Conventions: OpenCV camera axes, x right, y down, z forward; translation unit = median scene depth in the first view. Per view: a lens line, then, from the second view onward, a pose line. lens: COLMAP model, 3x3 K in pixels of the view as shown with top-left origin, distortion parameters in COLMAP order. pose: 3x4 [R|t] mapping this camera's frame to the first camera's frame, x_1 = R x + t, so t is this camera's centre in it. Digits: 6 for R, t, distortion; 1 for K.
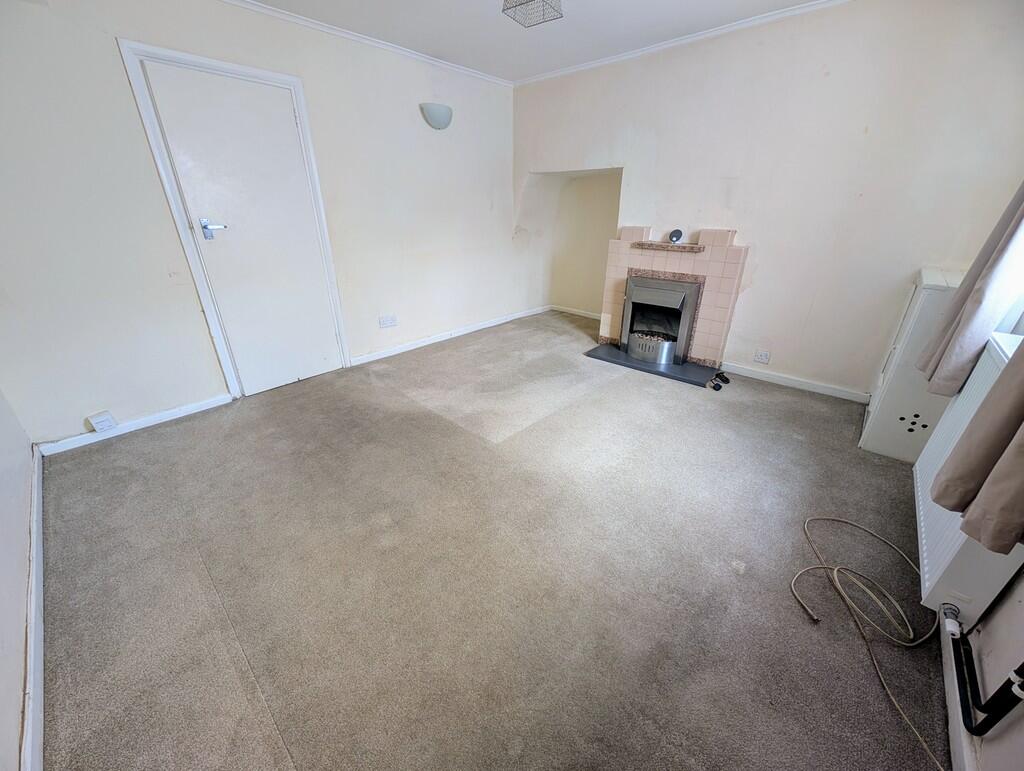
lens RADIAL K [[387.8, 0, 514.1], [0, 387.8, 381.6], [0, 0, 1]] dist [-0.000475, 0.000516]
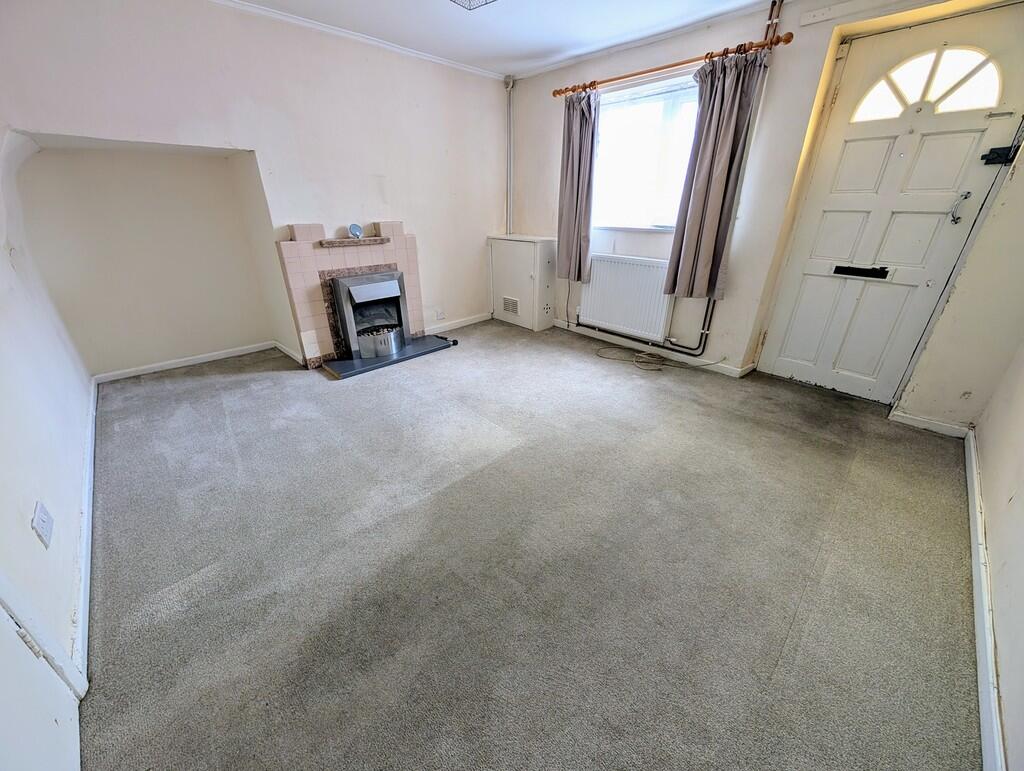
lens RADIAL K [[387.8, 0, 514.1], [0, 387.8, 381.6], [0, 0, 1]] dist [-0.000475, 0.000516]
pose [[0.060805, -0.416819, 0.906953, -0.600202], [0.410082, 0.838840, 0.358023, -0.226275], [-0.910020, 0.350155, 0.221936, 0.513159]]
